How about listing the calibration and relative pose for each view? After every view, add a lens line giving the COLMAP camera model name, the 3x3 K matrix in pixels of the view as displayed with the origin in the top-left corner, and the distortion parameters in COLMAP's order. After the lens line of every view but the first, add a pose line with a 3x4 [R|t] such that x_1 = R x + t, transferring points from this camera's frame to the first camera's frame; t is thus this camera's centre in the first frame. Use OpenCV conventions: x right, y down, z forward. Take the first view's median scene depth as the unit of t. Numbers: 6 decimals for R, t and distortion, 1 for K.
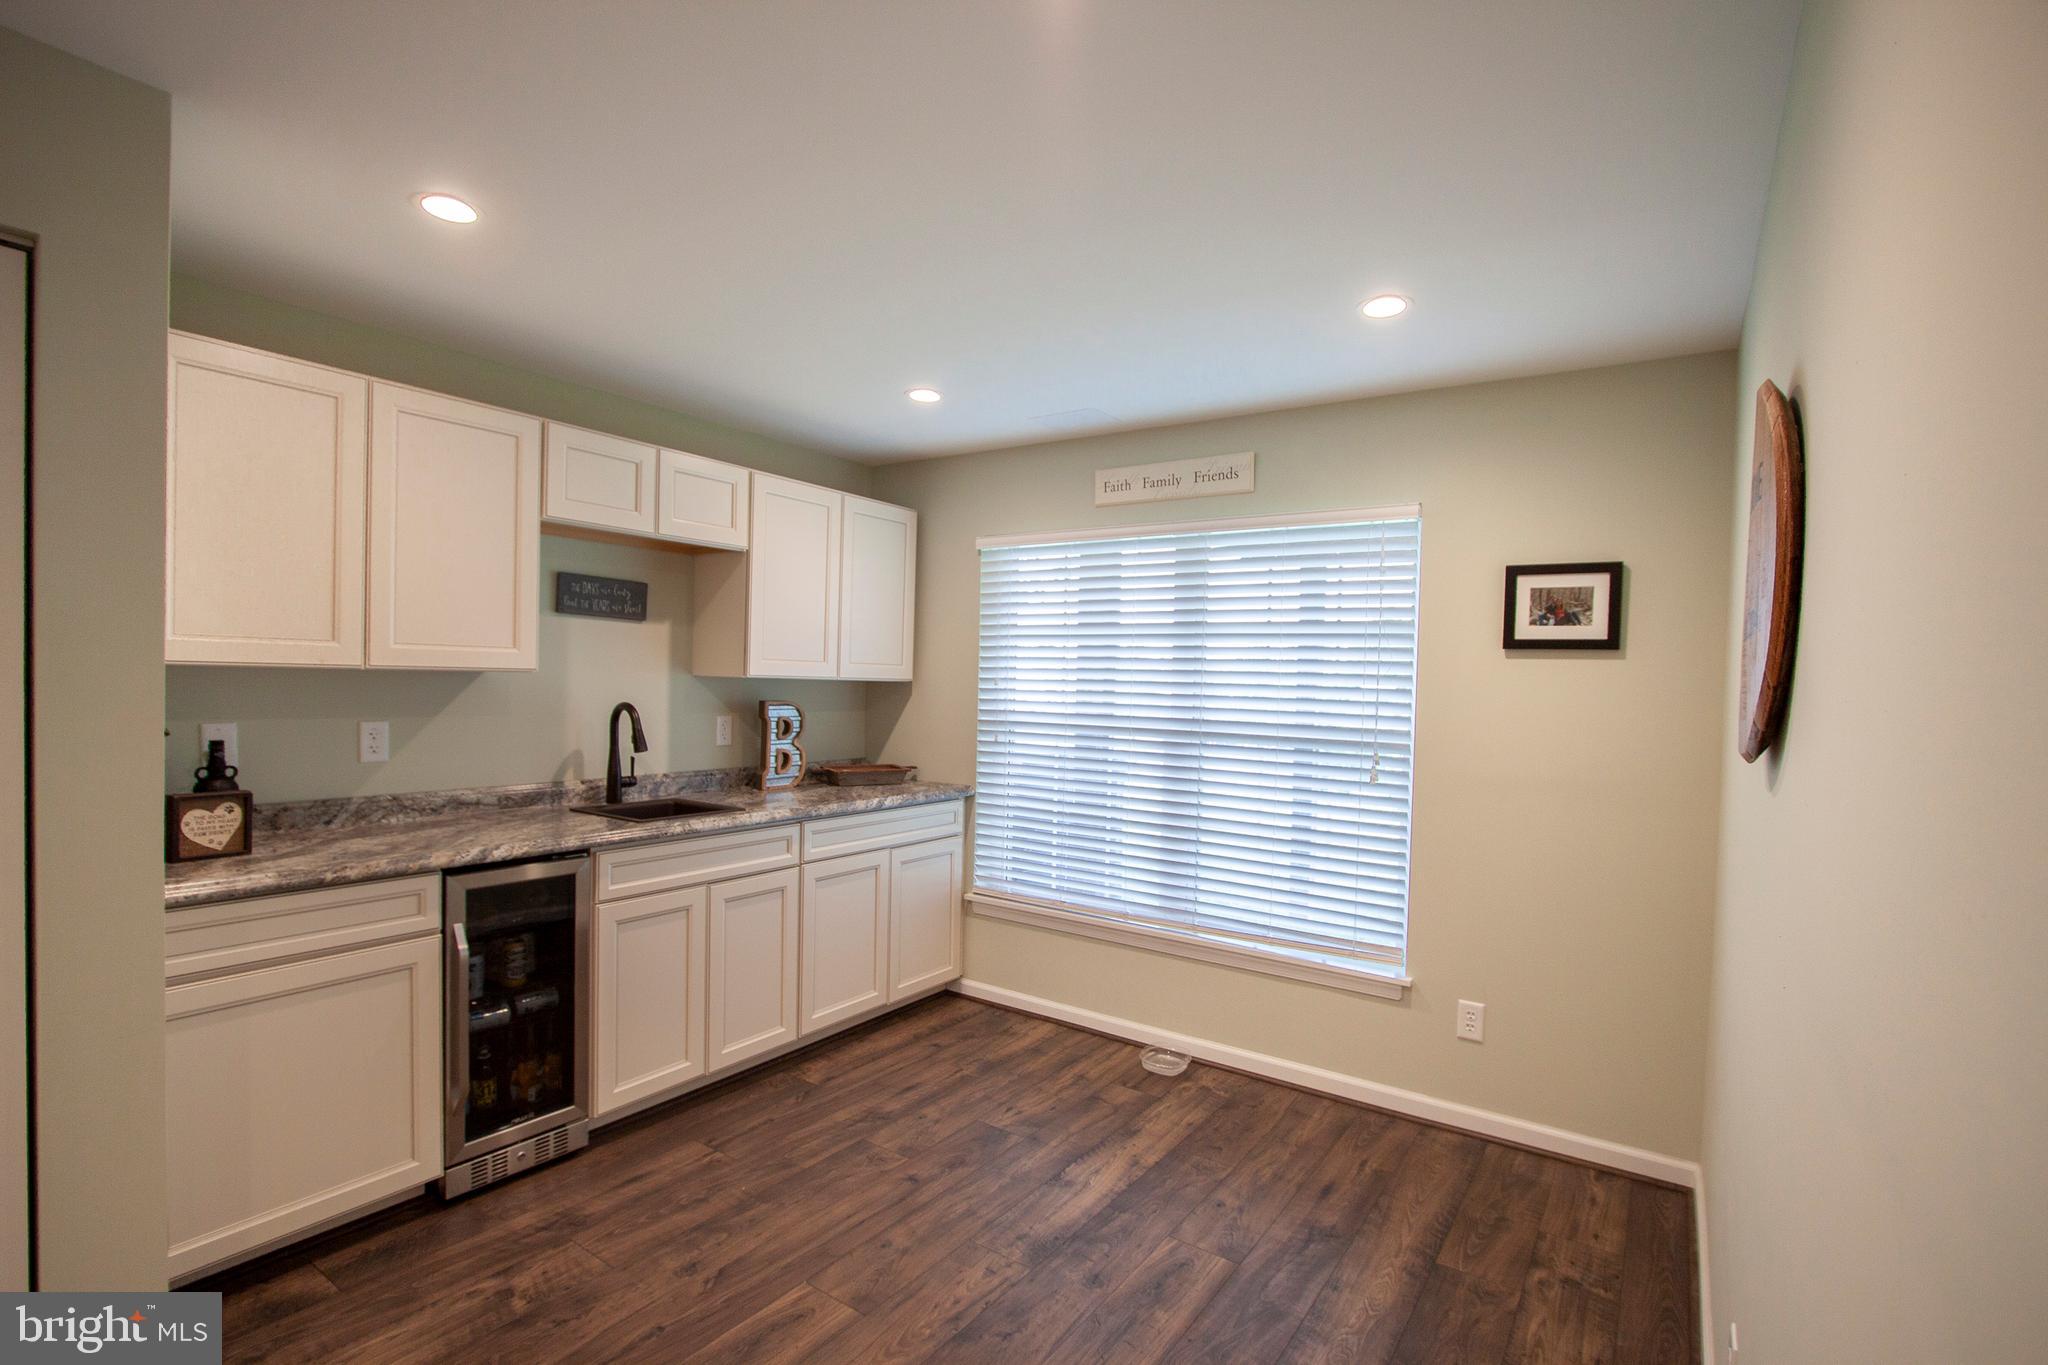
lens RADIAL K [[944.3, 0, 1033.3], [0, 944.3, 703.1], [0, 0, 1]] dist [-0.019306, 0.002472]
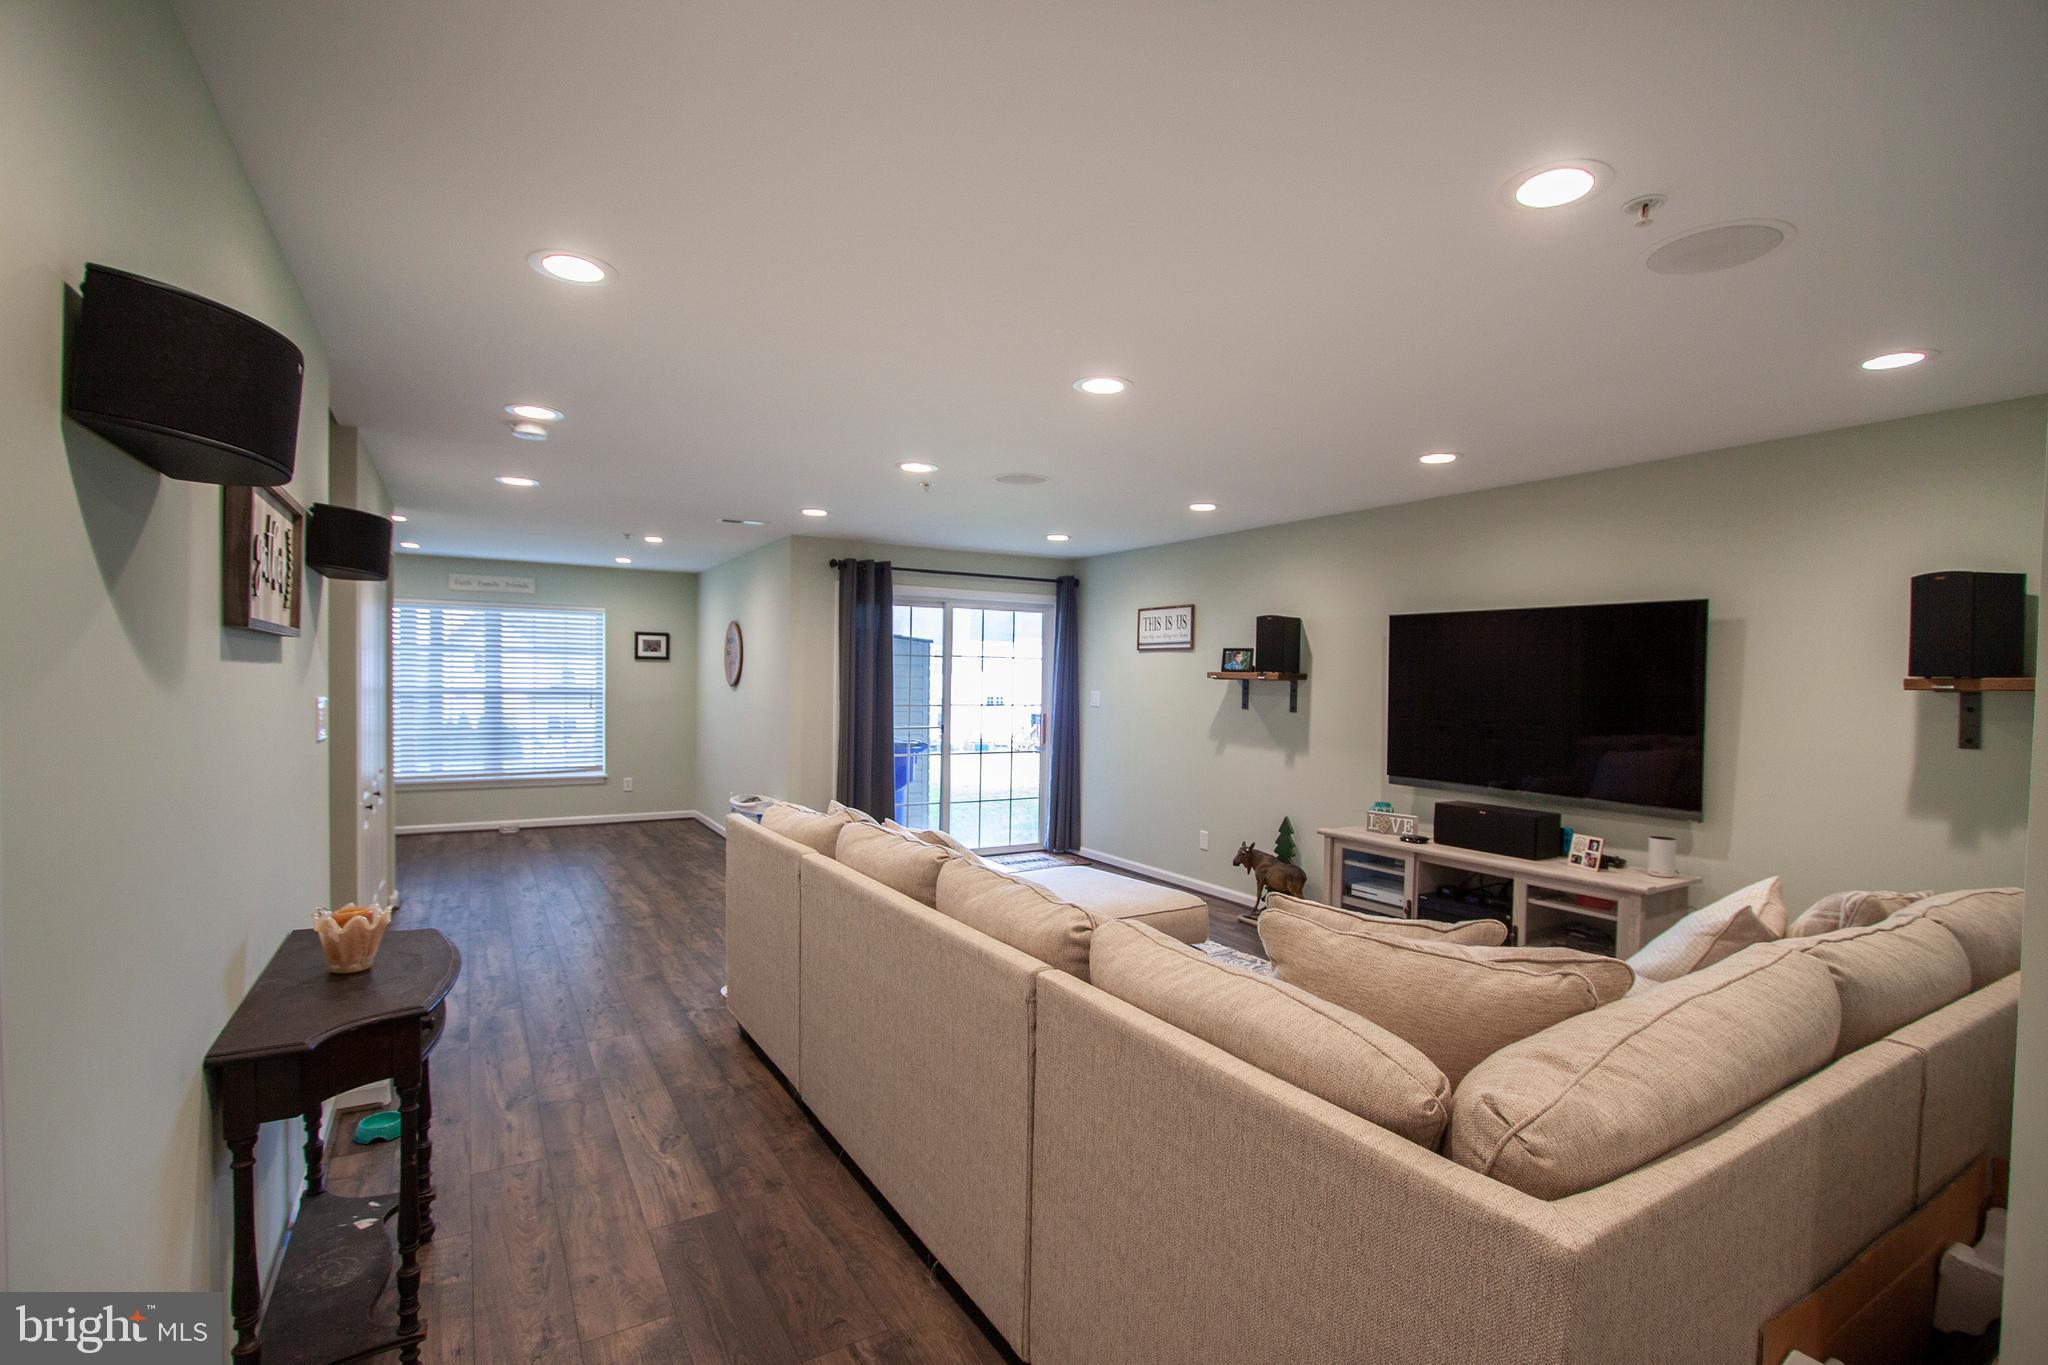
lens RADIAL K [[944.3, 0, 1033.3], [0, 944.3, 703.1], [0, 0, 1]] dist [-0.019306, 0.002472]
pose [[0.414147, -0.045471, 0.909074, -1.538670], [0.018535, 0.998966, 0.041523, -0.016226], [-0.910021, -0.000347, 0.414561, -1.266071]]
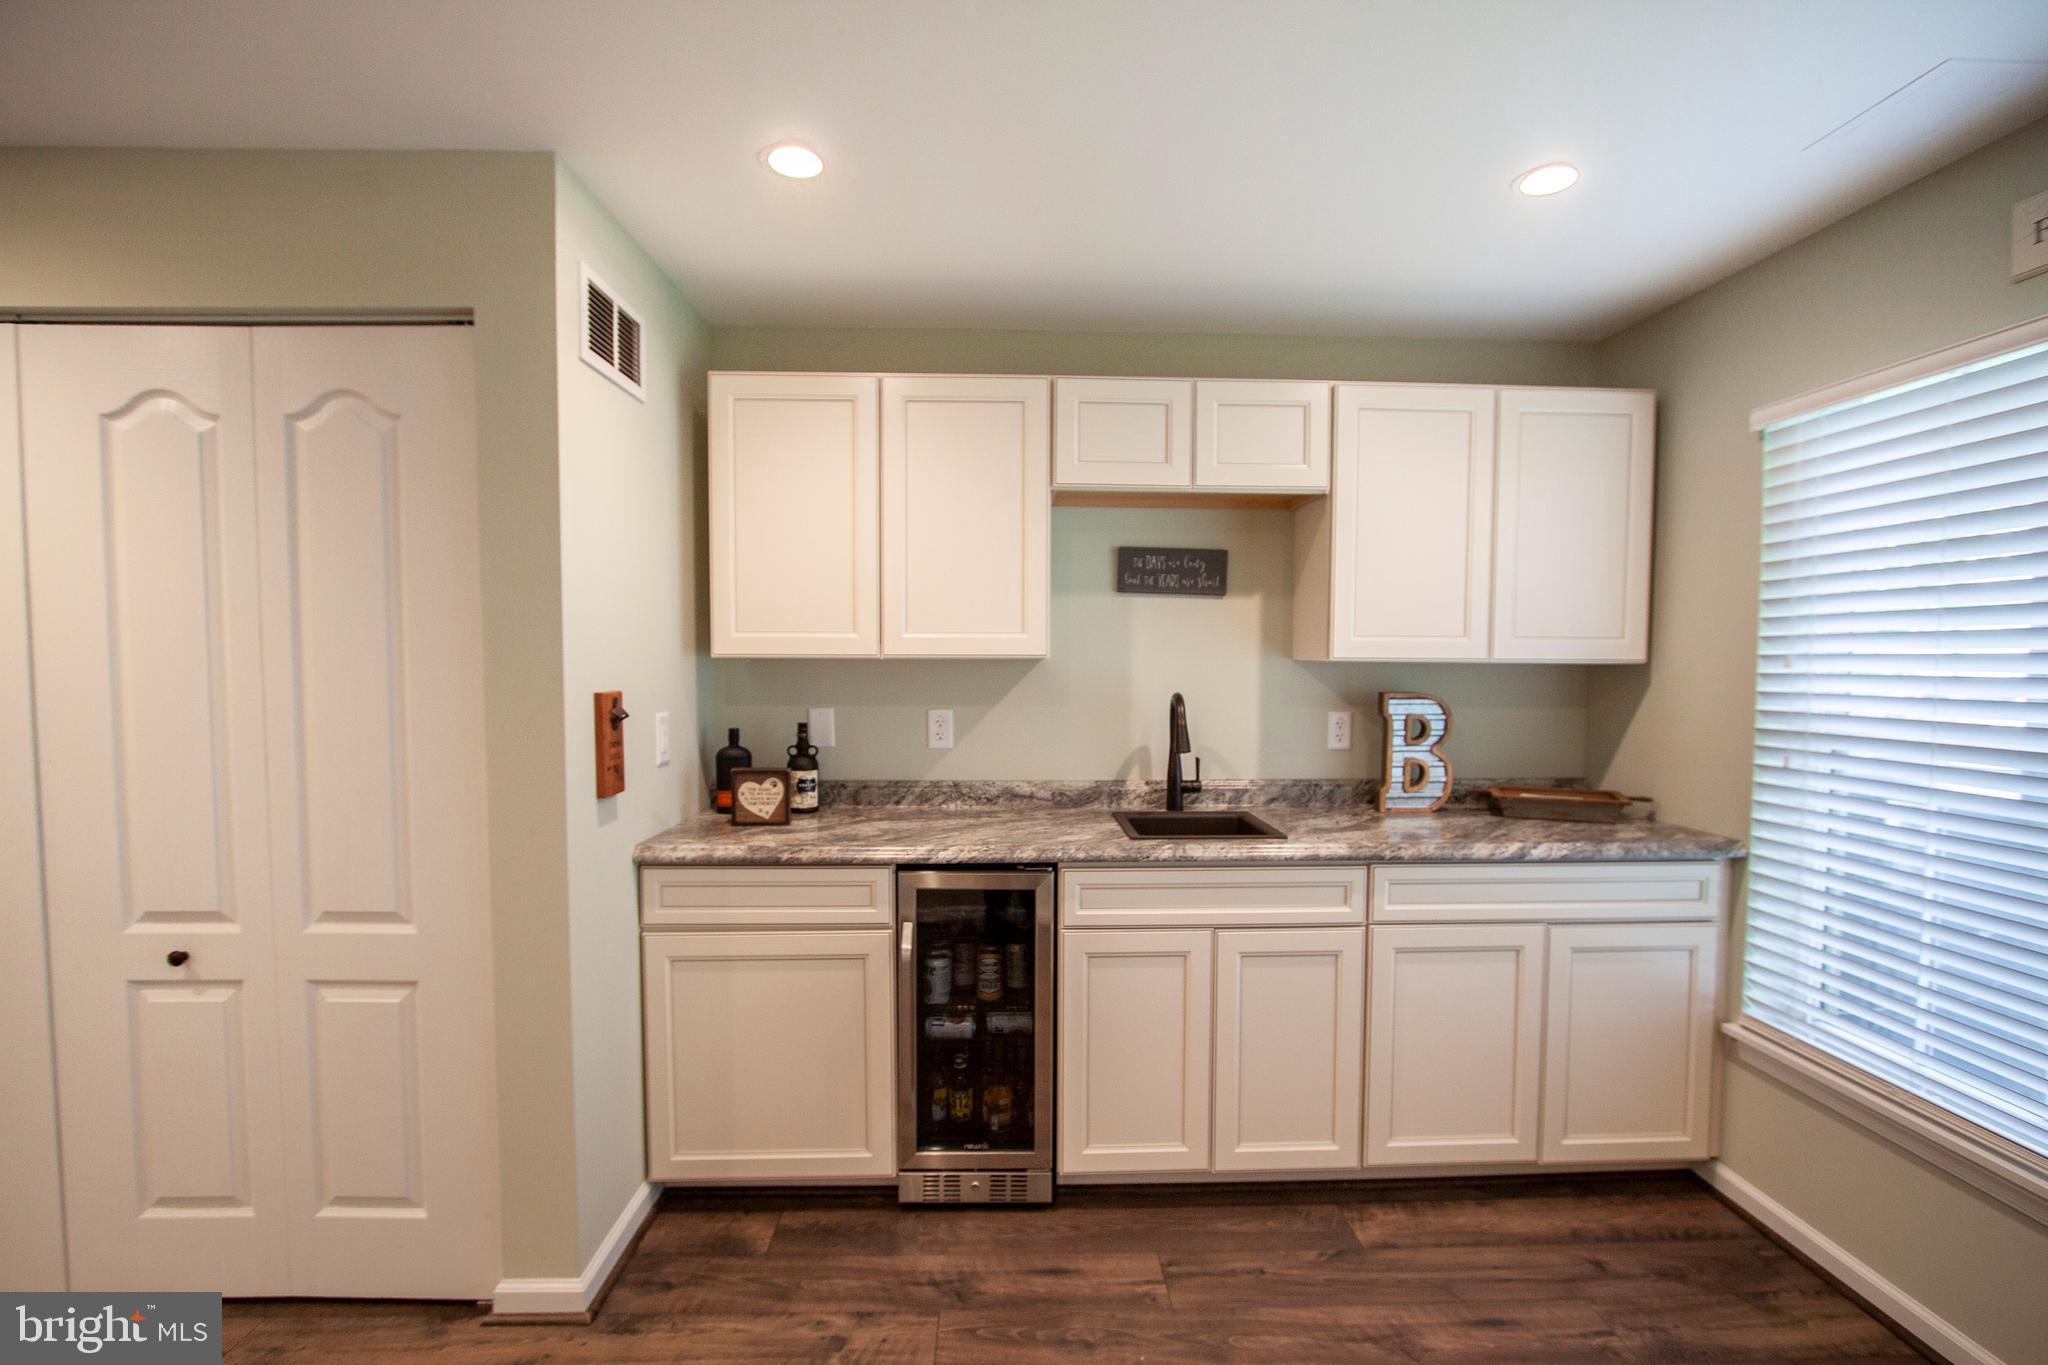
lens RADIAL K [[944.3, 0, 1033.3], [0, 944.3, 703.1], [0, 0, 1]] dist [-0.019306, 0.002472]
pose [[0.595539, 0.015195, -0.803183, 0.169855], [-0.008027, 0.999884, 0.012964, -0.001562], [0.803286, -0.001274, 0.595592, 0.386908]]
